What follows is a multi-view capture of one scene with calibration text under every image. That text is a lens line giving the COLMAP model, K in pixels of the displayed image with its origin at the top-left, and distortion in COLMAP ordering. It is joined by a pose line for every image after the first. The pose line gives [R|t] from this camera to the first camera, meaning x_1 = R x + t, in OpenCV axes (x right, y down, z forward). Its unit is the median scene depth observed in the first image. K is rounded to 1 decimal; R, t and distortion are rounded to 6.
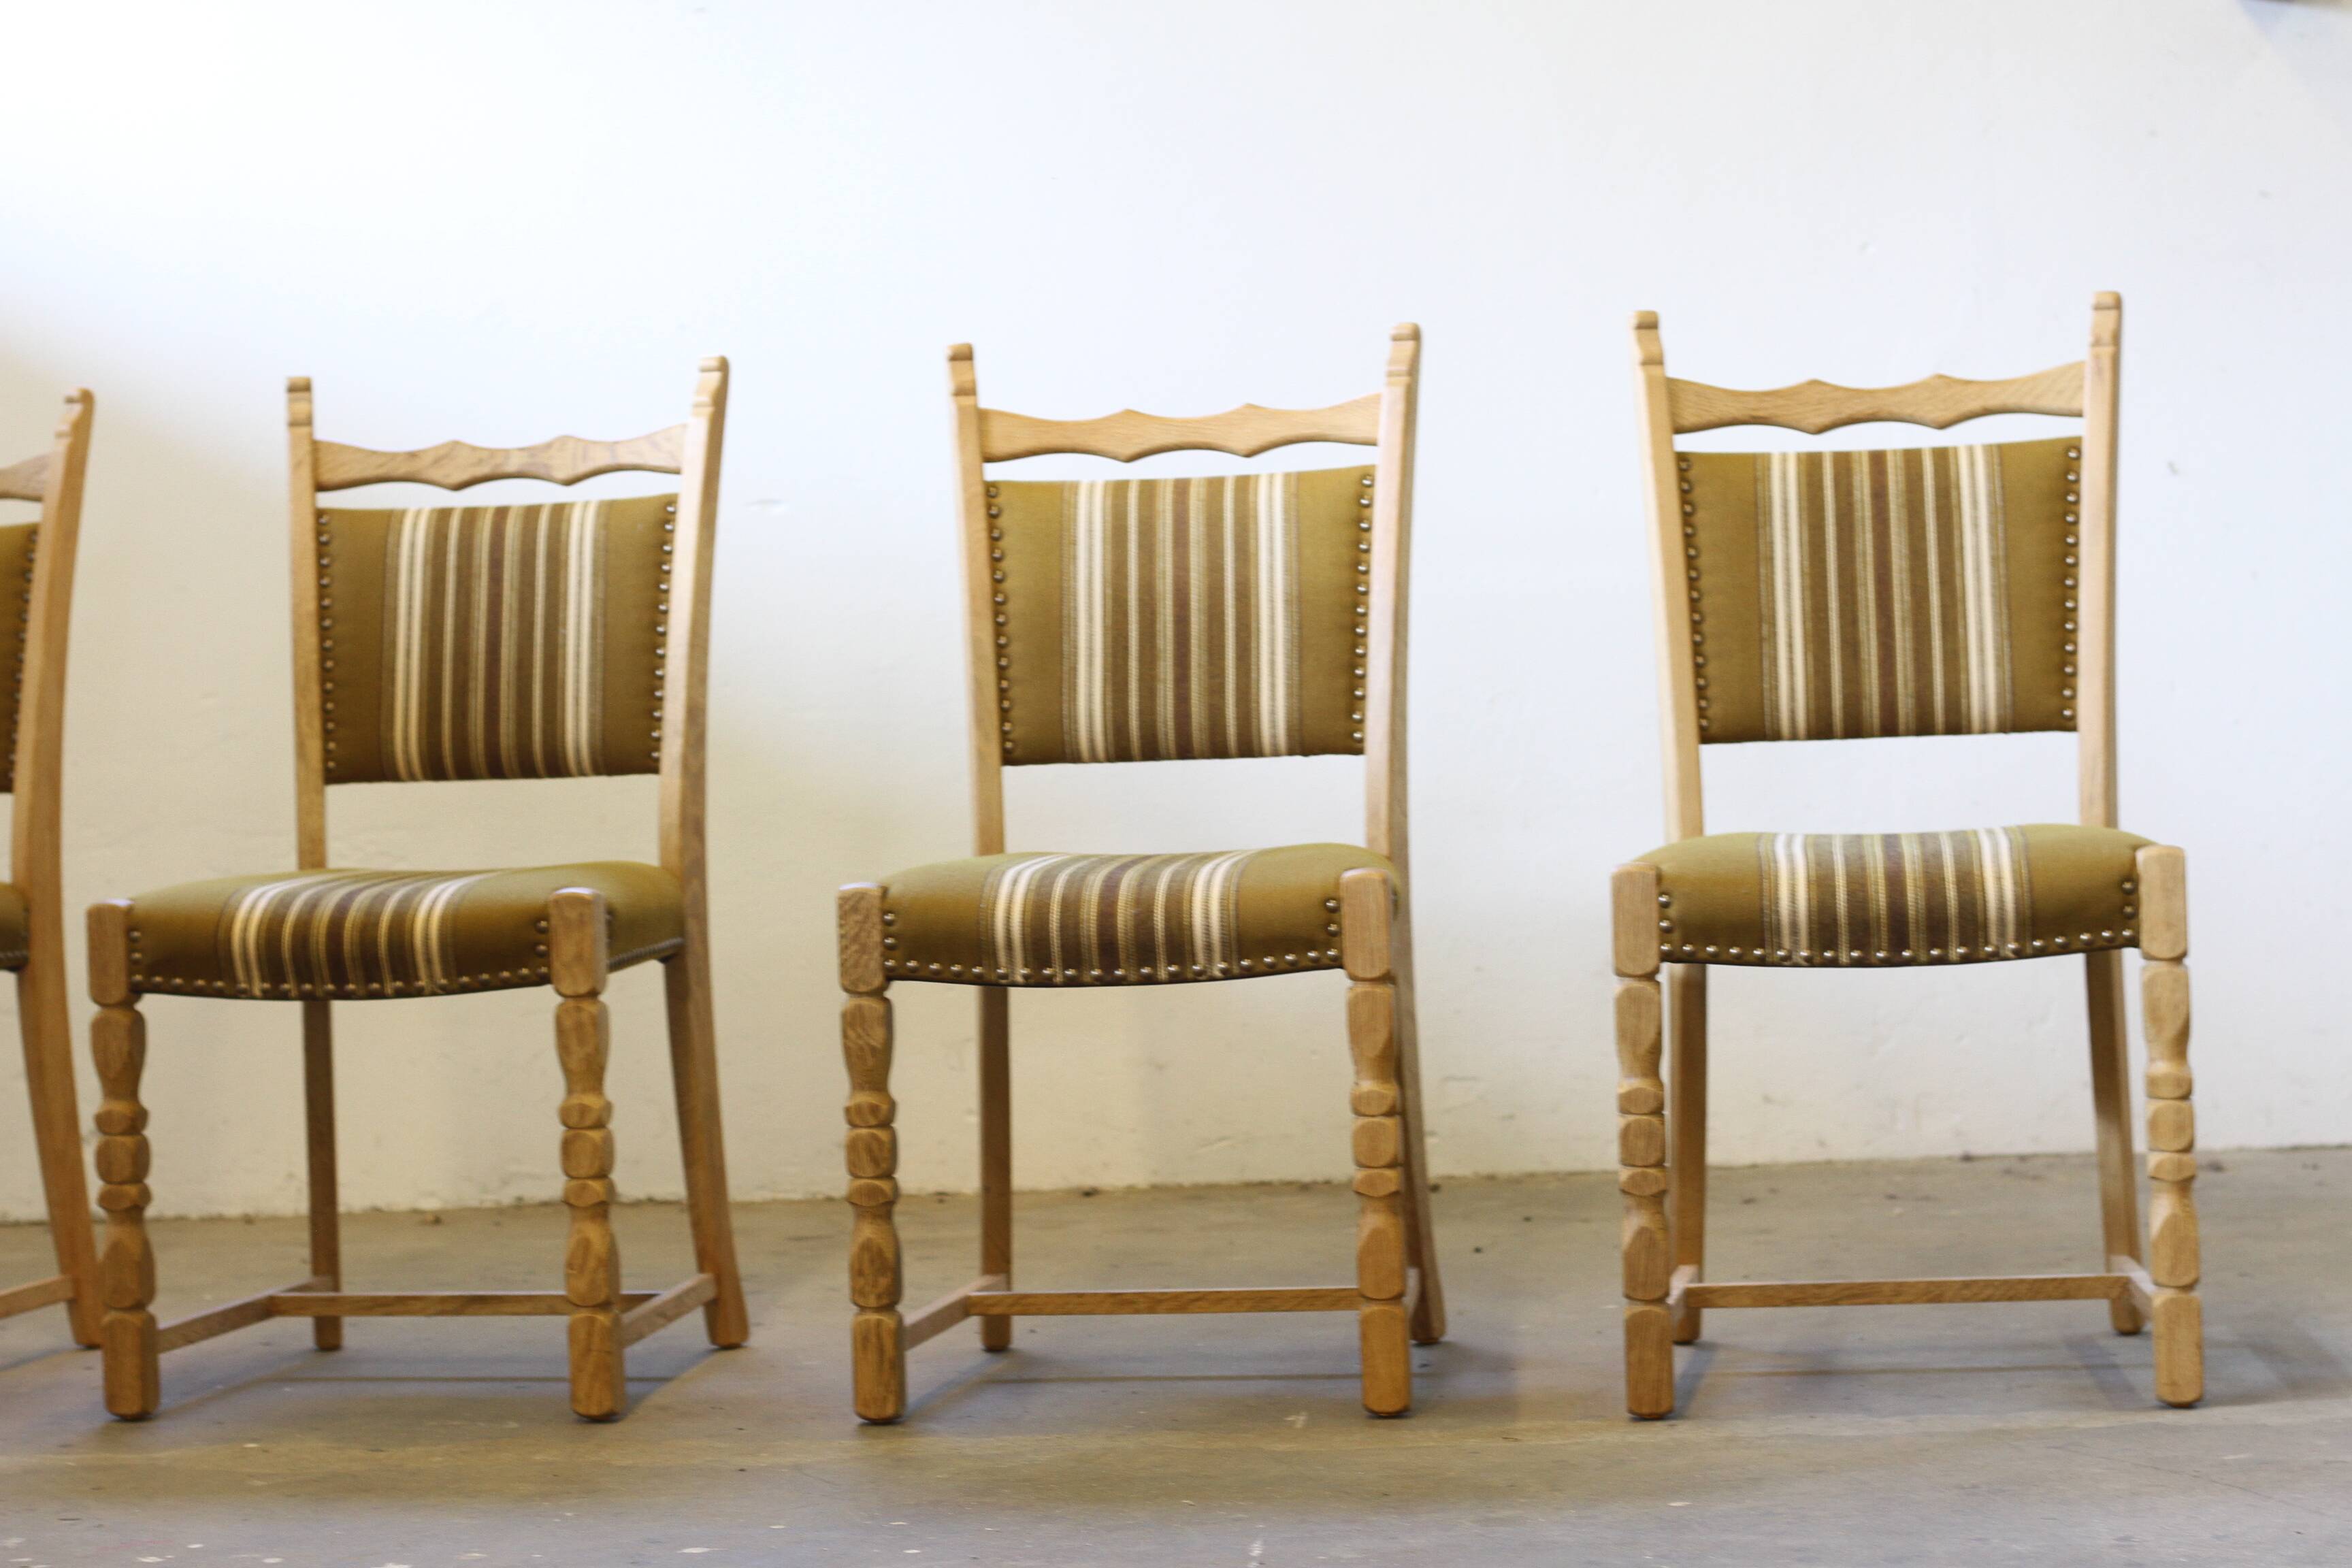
lens RADIAL K [[5446.5, 0, 1136.8], [0, 5446.5, 789.7], [0, 0, 1]] dist [-0.075786, -0.388077]
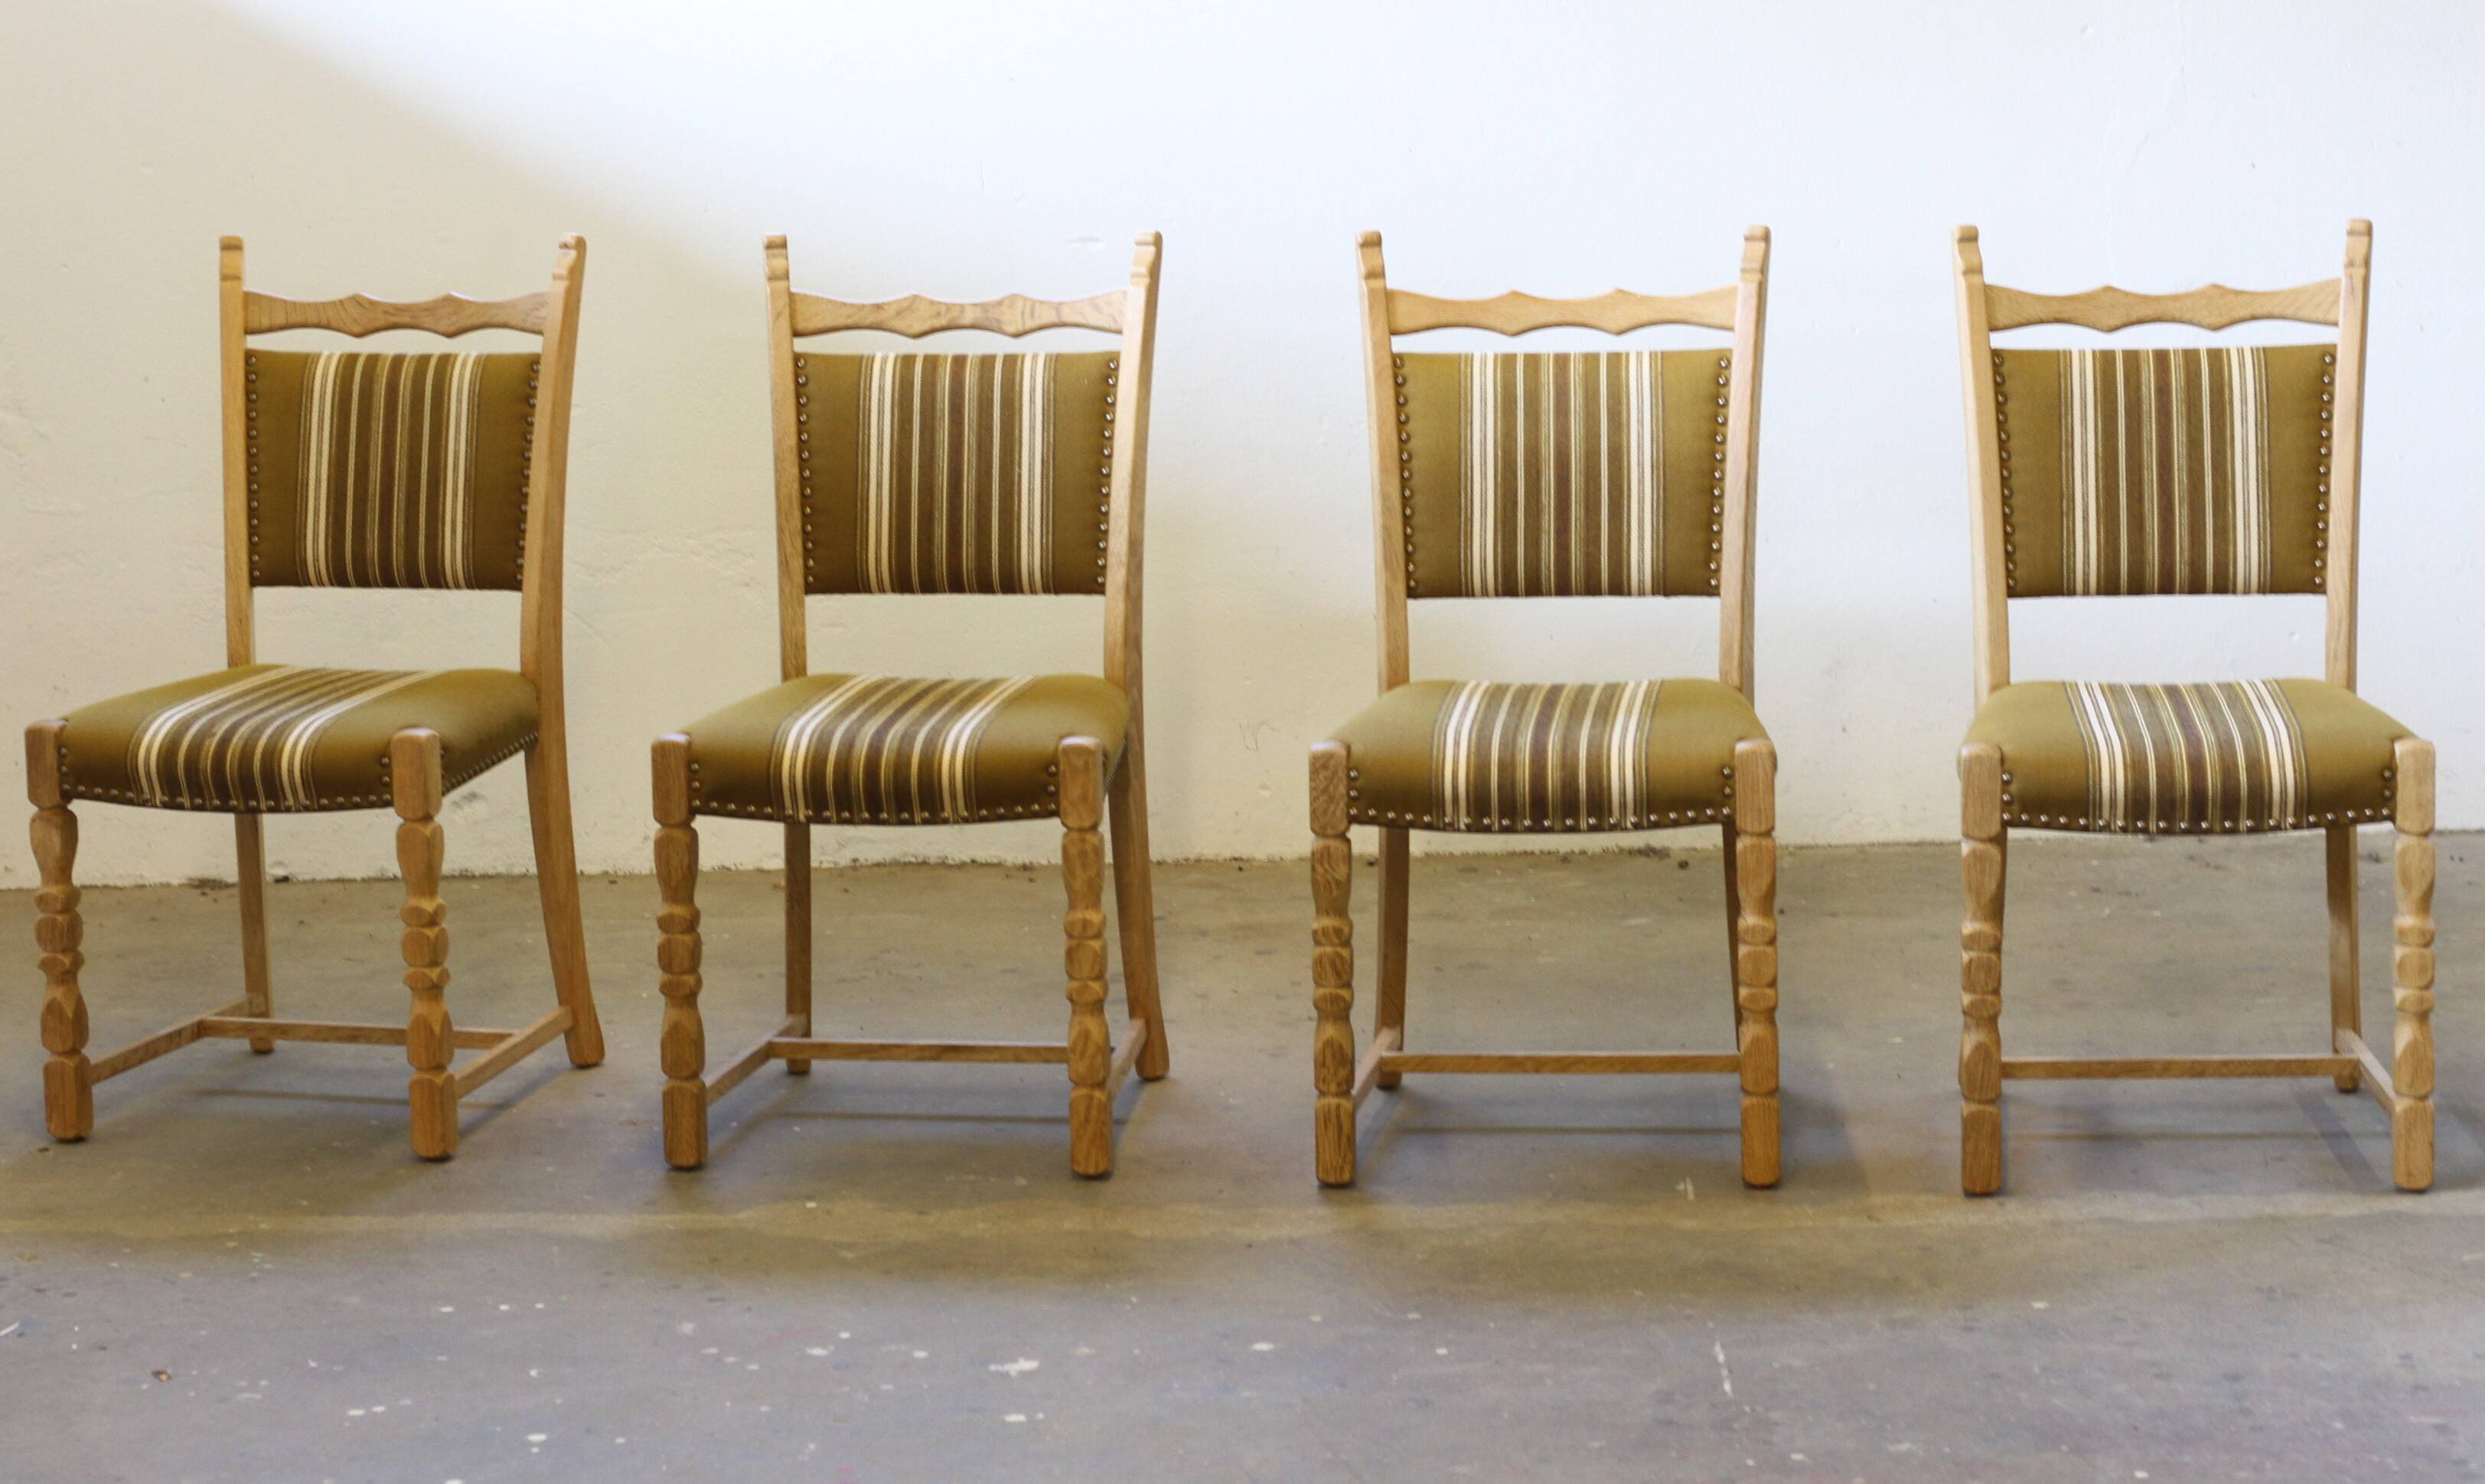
lens RADIAL K [[5924.1, 0, 1242.5], [0, 5924.1, 742.0], [0, 0, 1]] dist [-0.118693, 0.176017]
pose [[0.998908, 0.004491, 0.046511, -0.122216], [-0.010398, 0.991777, 0.127551, -0.139893], [-0.045556, -0.127896, 0.990741, -0.269690]]
